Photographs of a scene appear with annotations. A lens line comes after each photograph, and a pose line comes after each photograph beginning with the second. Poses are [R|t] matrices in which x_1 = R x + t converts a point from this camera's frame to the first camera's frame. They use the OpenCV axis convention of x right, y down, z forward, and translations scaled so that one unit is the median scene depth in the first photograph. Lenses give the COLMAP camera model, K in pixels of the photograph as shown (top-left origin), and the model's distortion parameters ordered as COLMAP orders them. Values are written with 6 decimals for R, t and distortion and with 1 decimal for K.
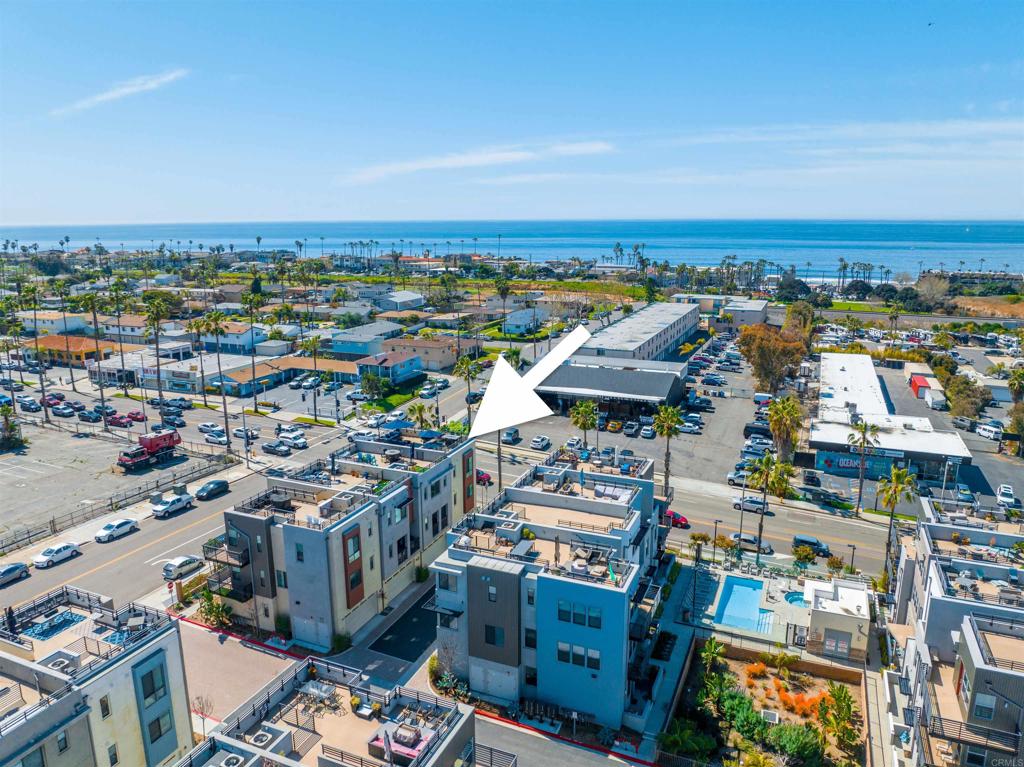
lens RADIAL K [[725.7, 0, 511.7], [0, 725.7, 385.0], [0, 0, 1]] dist [-0.039750, 0.006496]
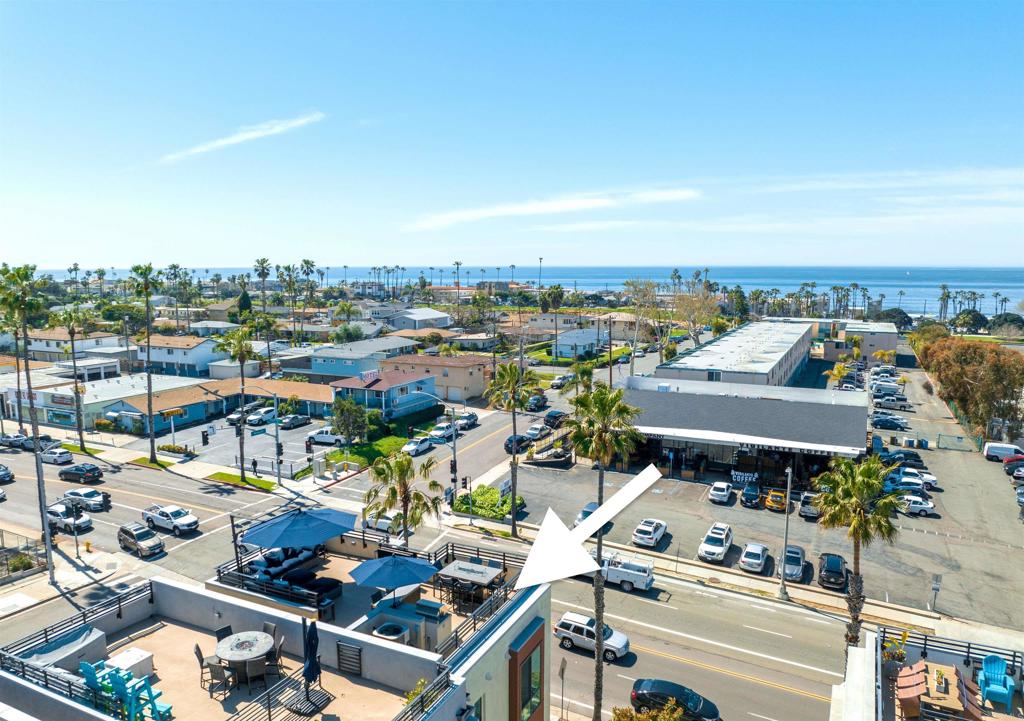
lens RADIAL K [[730.1, 0, 507.8], [0, 730.1, 382.9], [0, 0, 1]] dist [-0.035516, -0.005013]
pose [[0.998624, 0.011734, -0.051106, -0.040641], [-0.015105, 0.997701, -0.066072, 0.009643], [0.050213, 0.066753, 0.996505, 0.524223]]
